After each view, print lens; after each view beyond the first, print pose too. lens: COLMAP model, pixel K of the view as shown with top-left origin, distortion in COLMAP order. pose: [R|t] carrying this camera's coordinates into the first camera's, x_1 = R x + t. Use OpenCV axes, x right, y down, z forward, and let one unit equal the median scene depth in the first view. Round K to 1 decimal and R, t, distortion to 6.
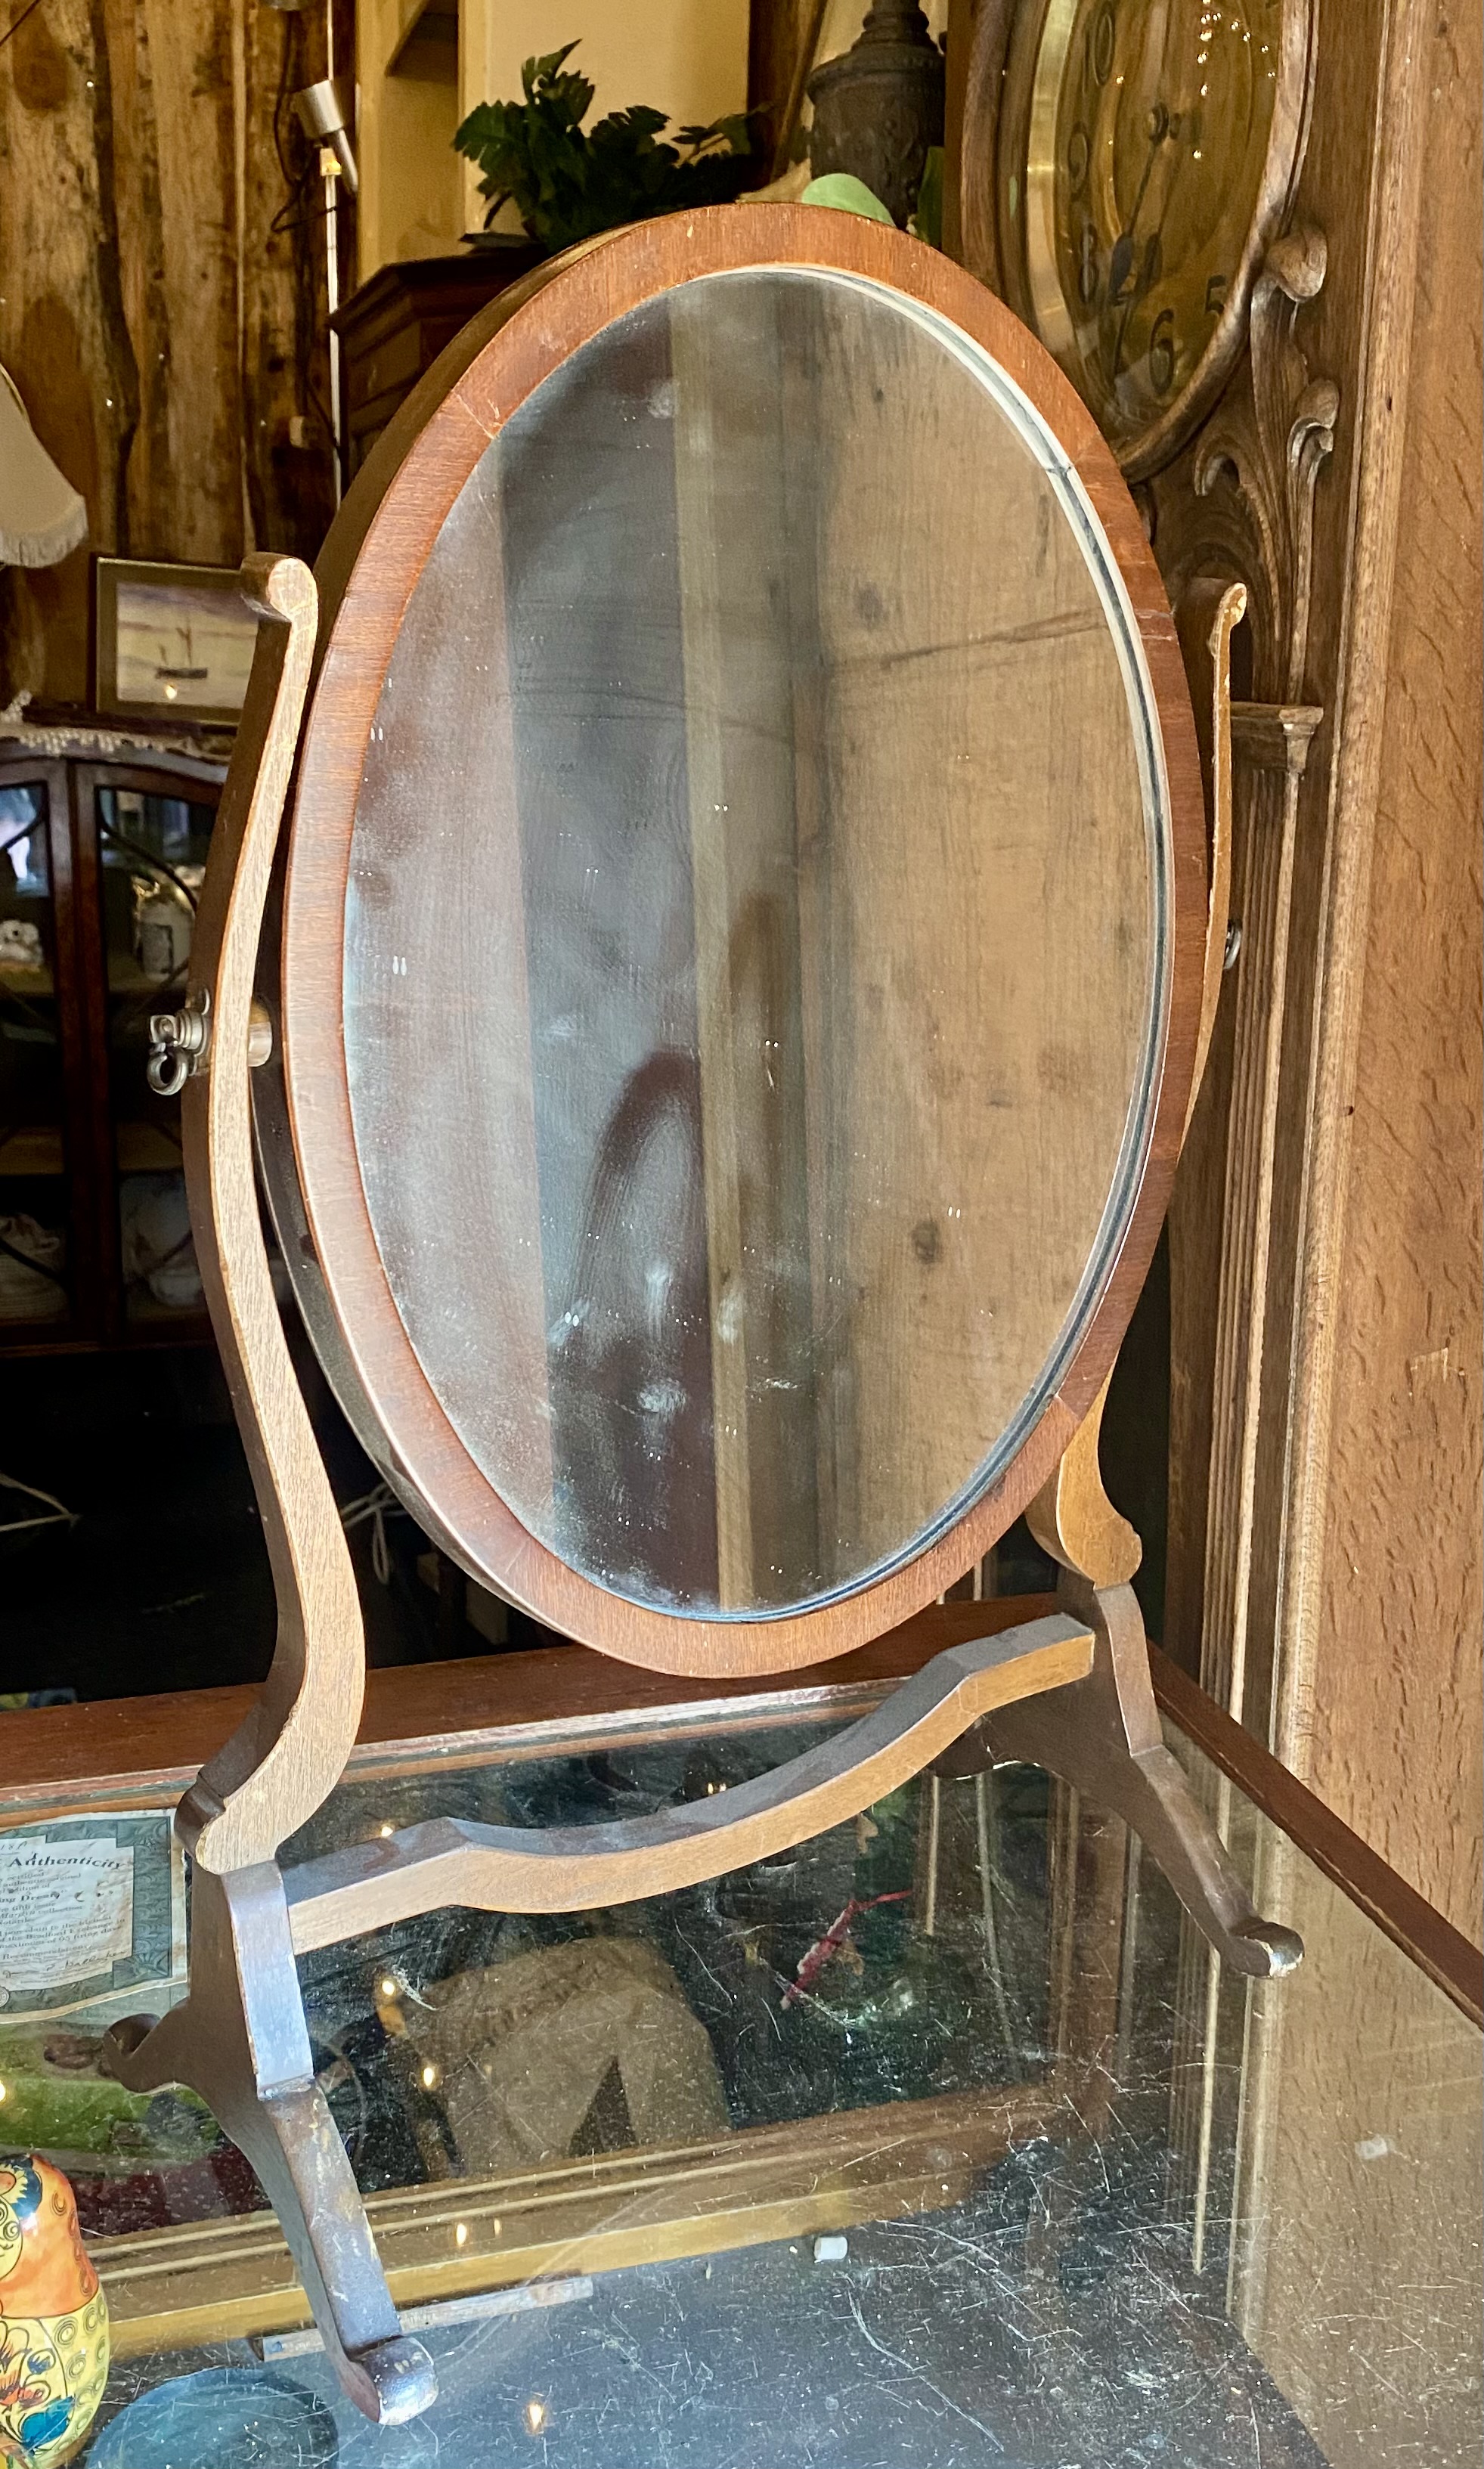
lens RADIAL K [[2300.5, 0, 715.9], [0, 2300.5, 1223.7], [0, 0, 1]] dist [0.040215, 0.000000]
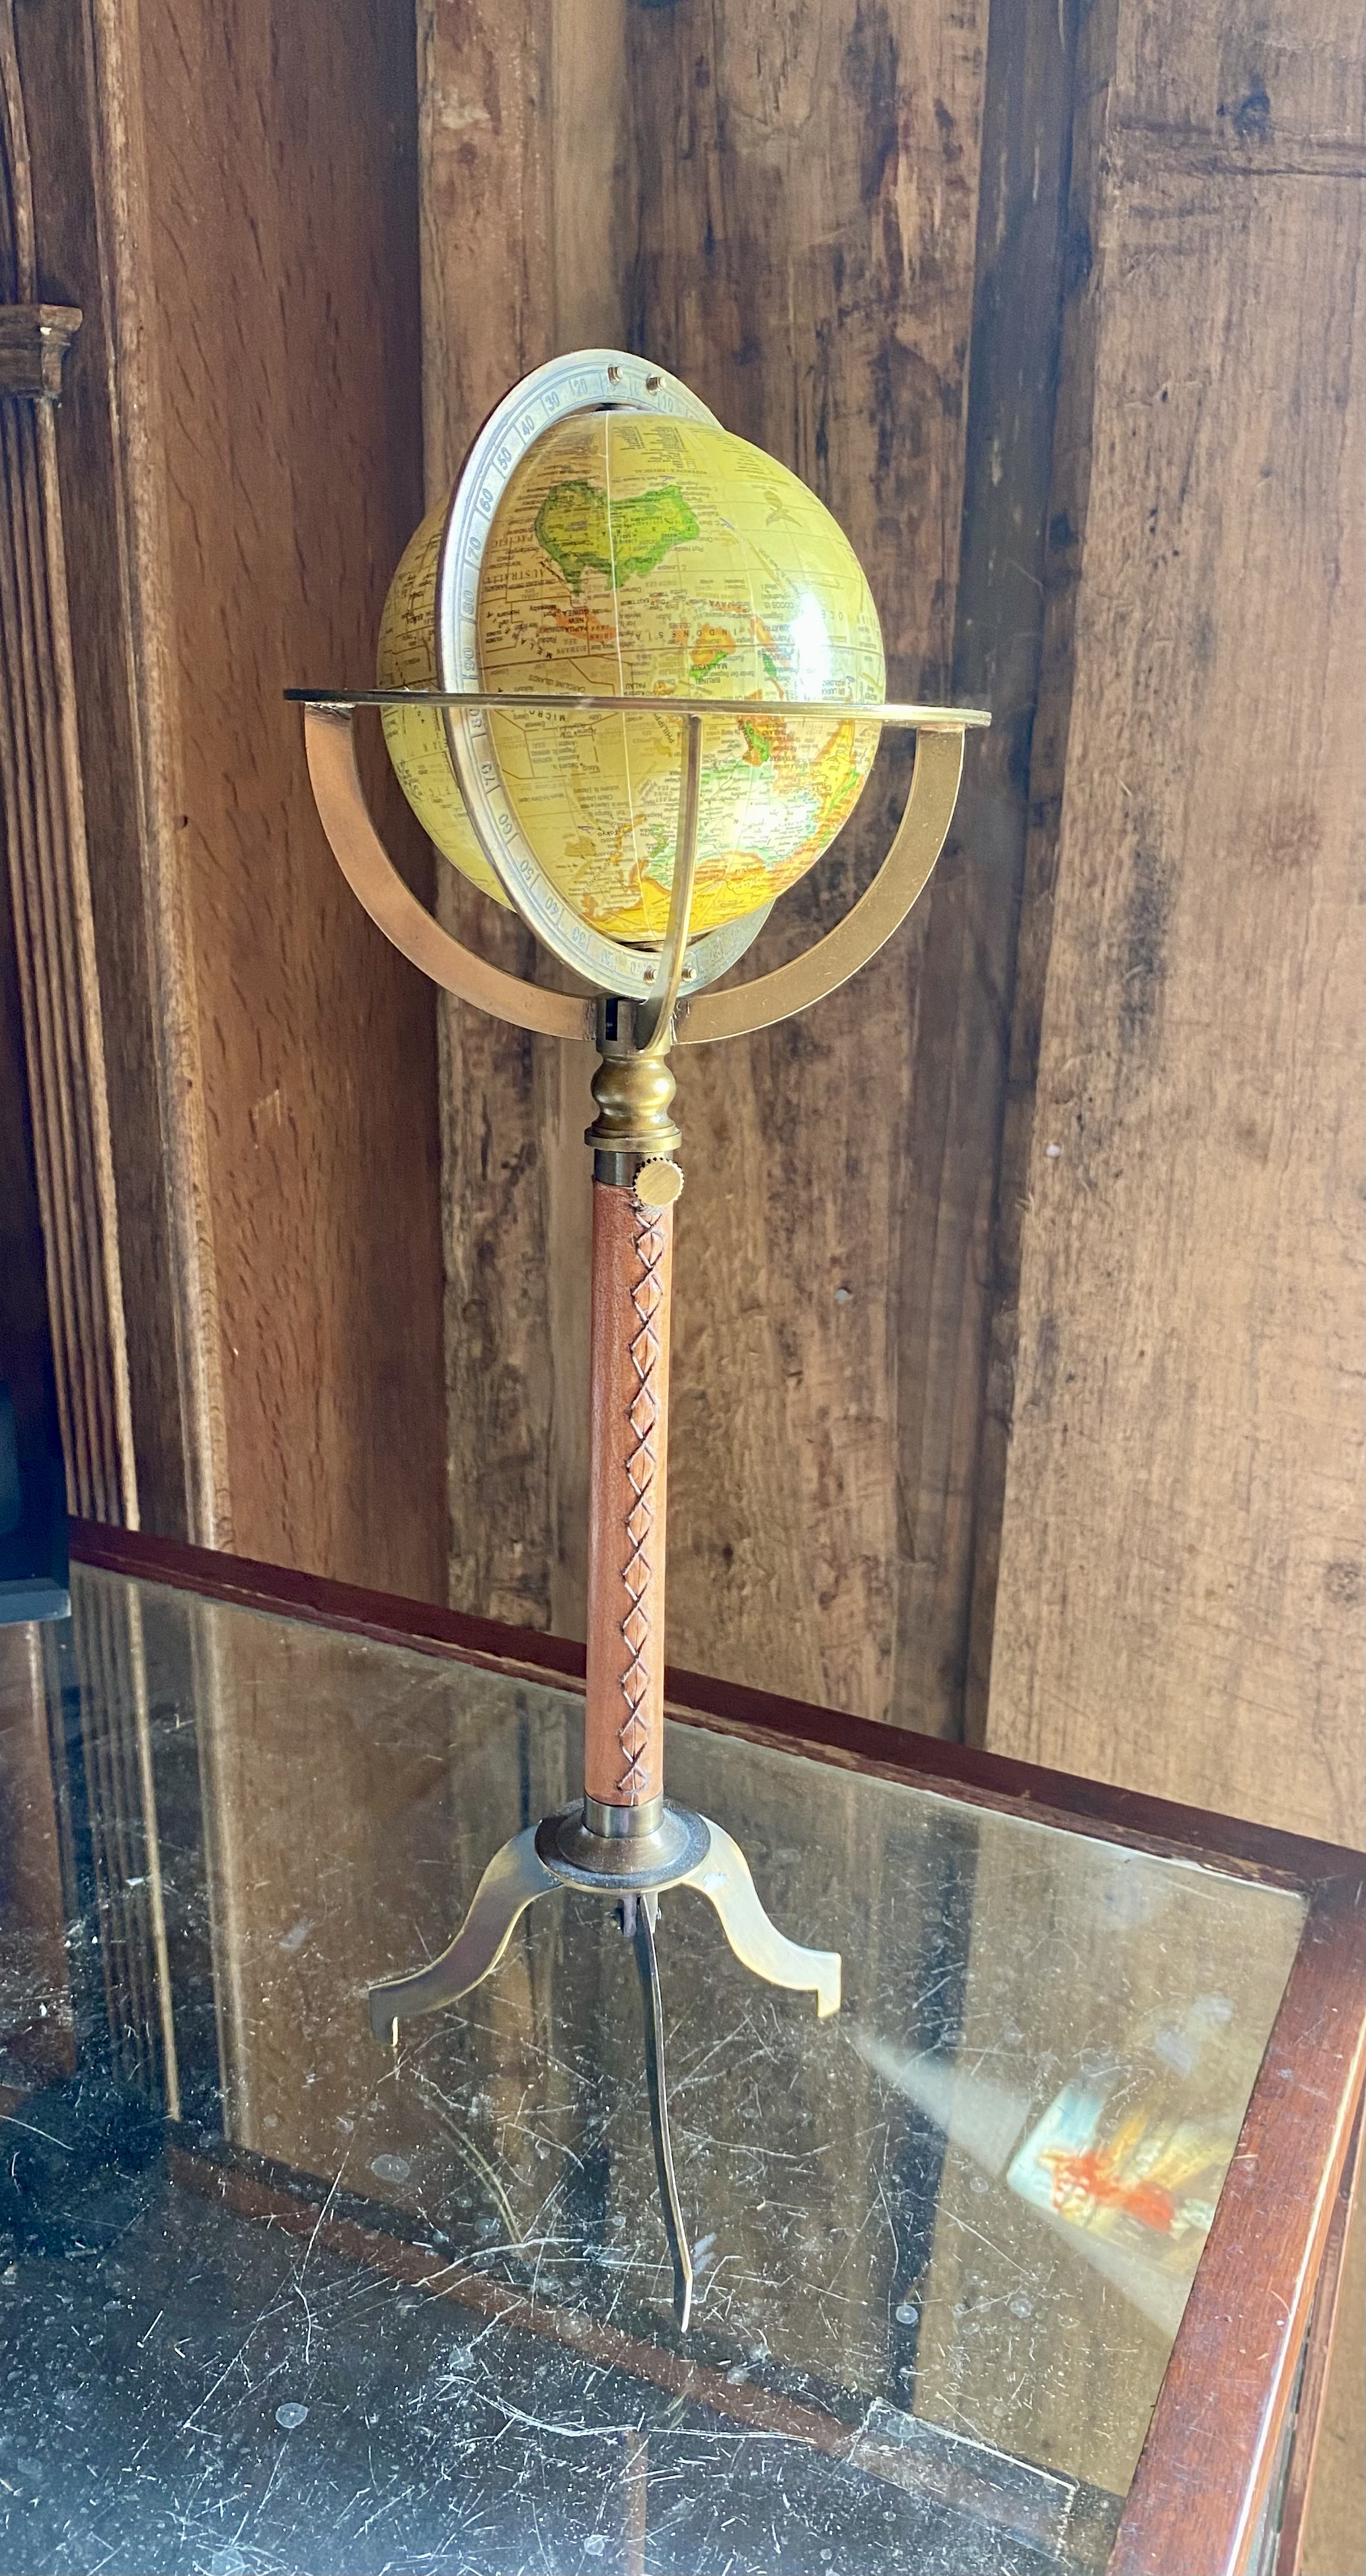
lens RADIAL K [[2038.0, 0, 710.1], [0, 2038.0, 1272.3], [0, 0, 1]] dist [0.090678, -0.145124]
pose [[0.647687, -0.241689, 0.722556, -0.179269], [0.173818, 0.970217, 0.168722, 0.017226], [-0.741814, 0.016314, 0.670407, 0.332157]]
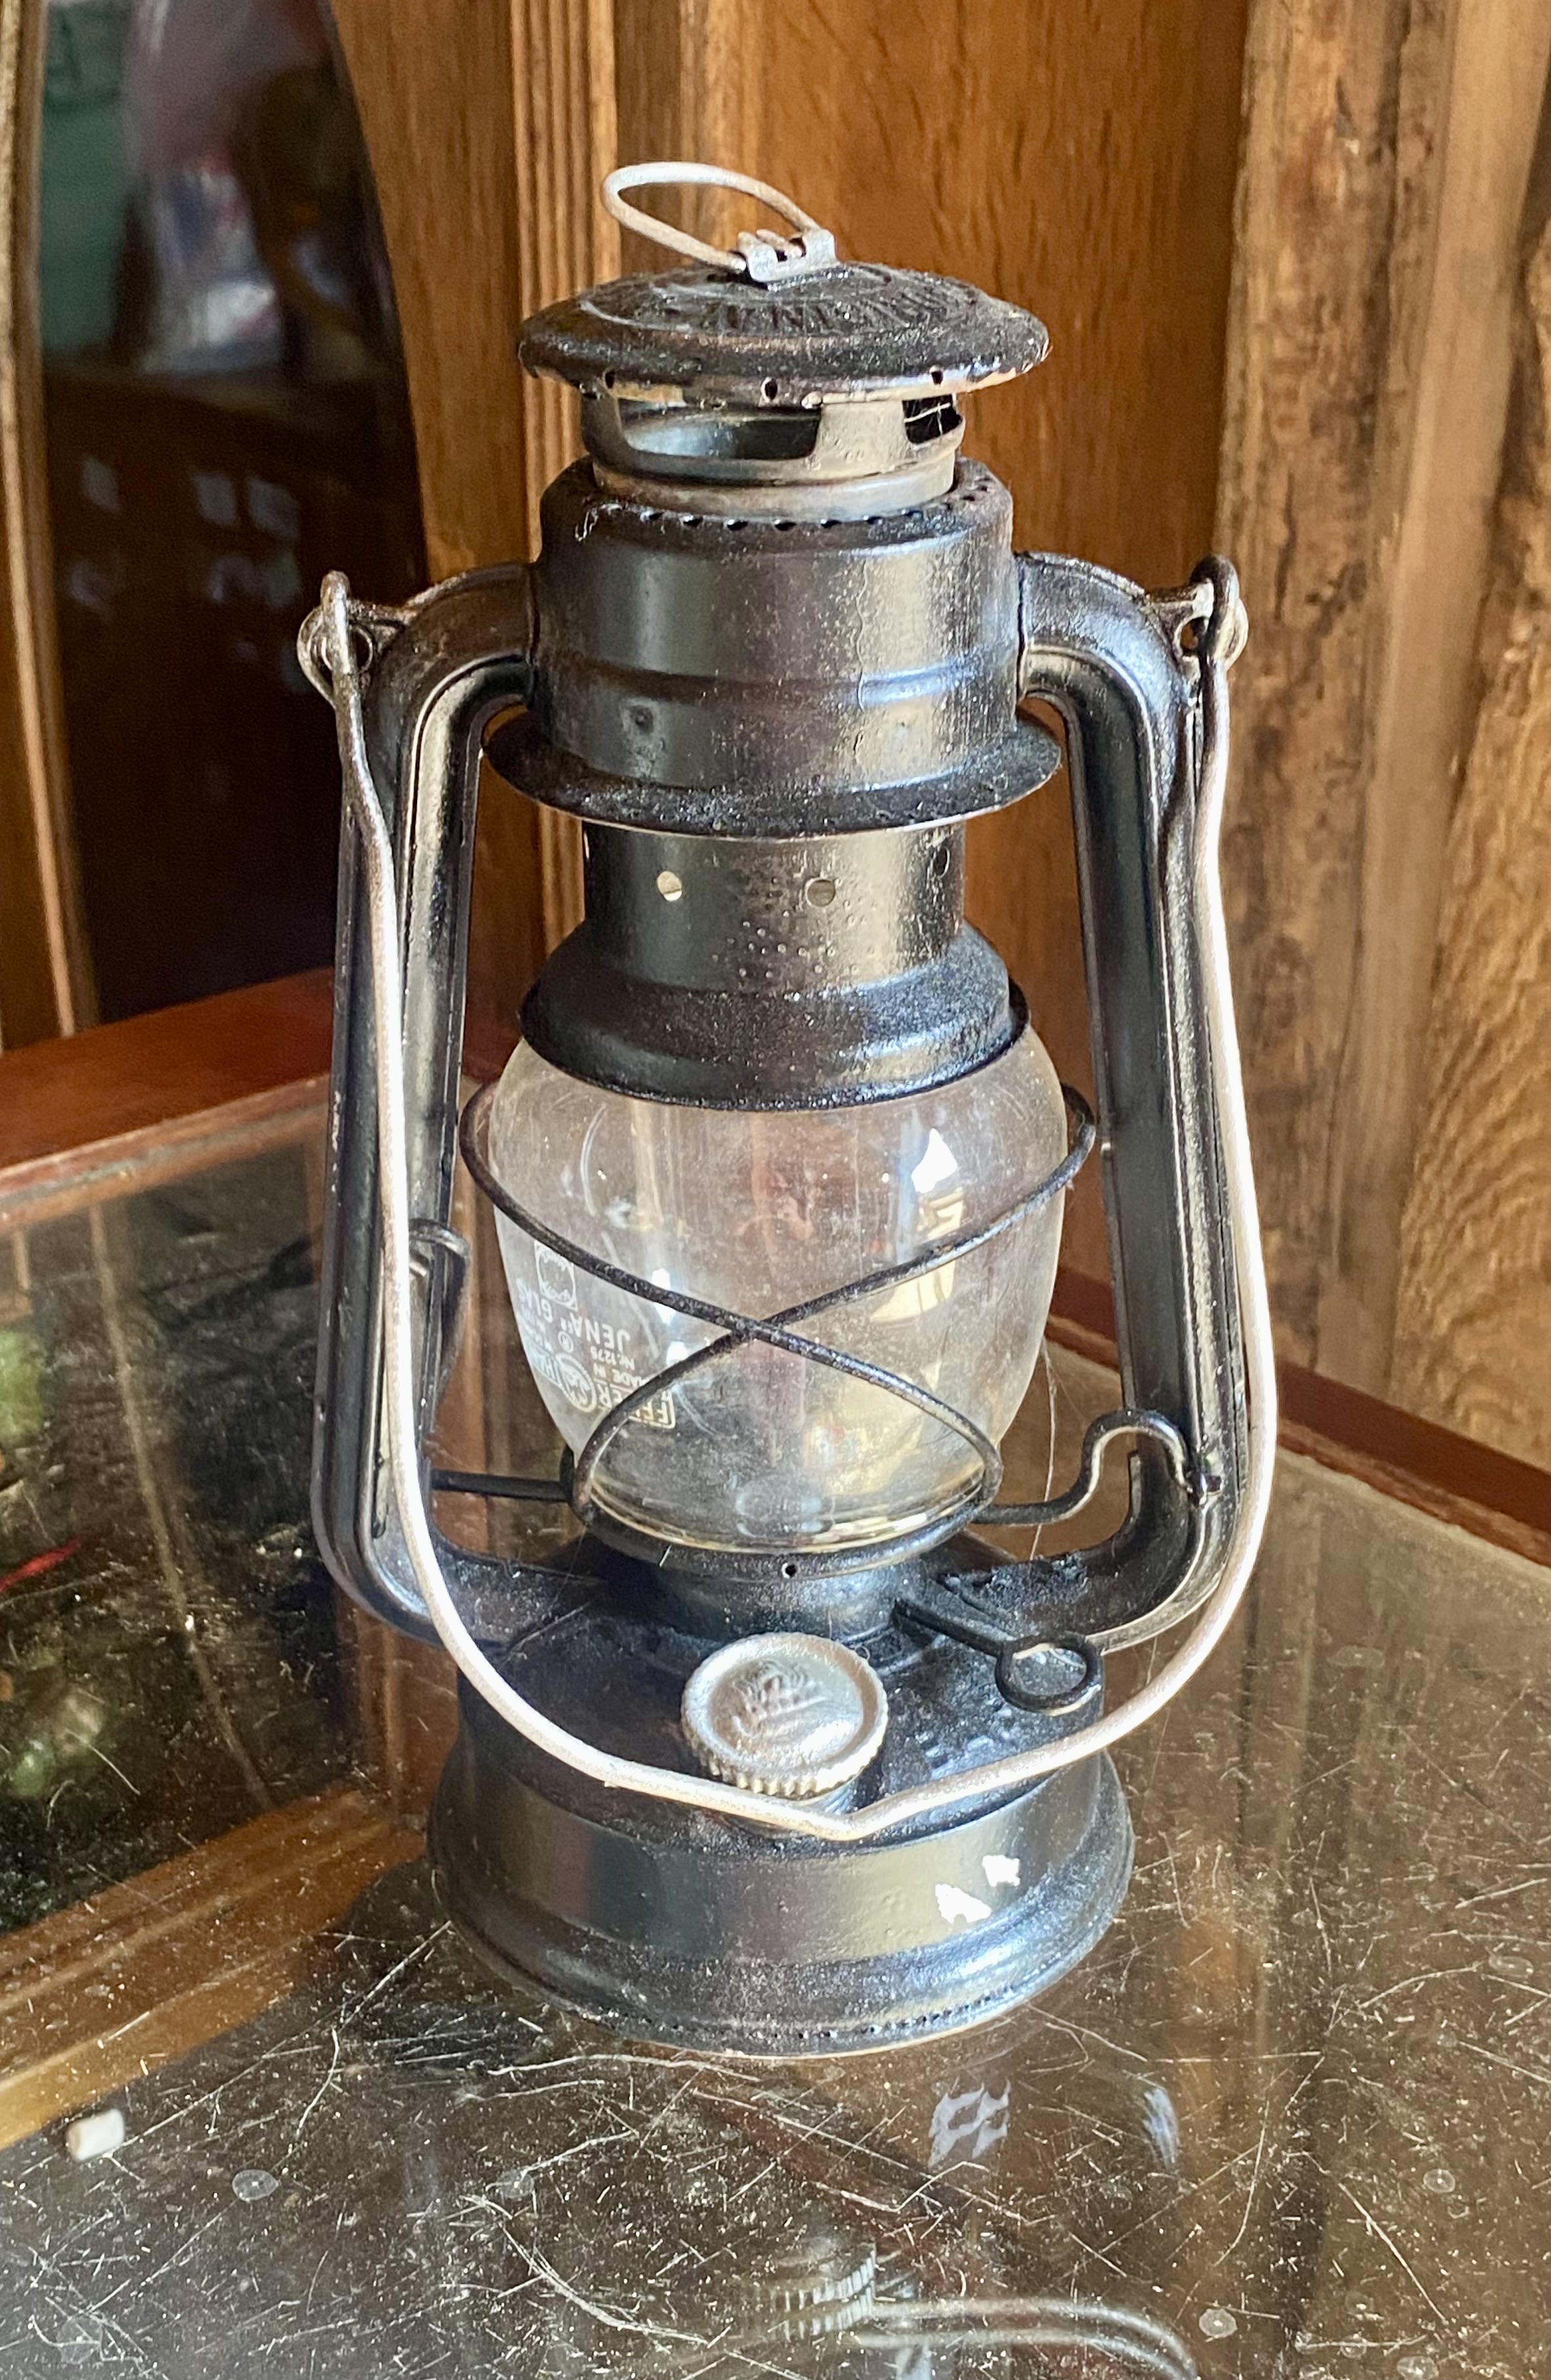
lens RADIAL K [[3067.5, 0, 649.8], [0, 3067.5, 1340.2], [0, 0, 1]] dist [0.001521, 0.000000]
pose [[0.909756, -0.201029, 0.363223, -0.069109], [0.123605, 0.966421, 0.225284, 0.097195], [-0.396315, -0.160057, 0.904055, 0.296578]]
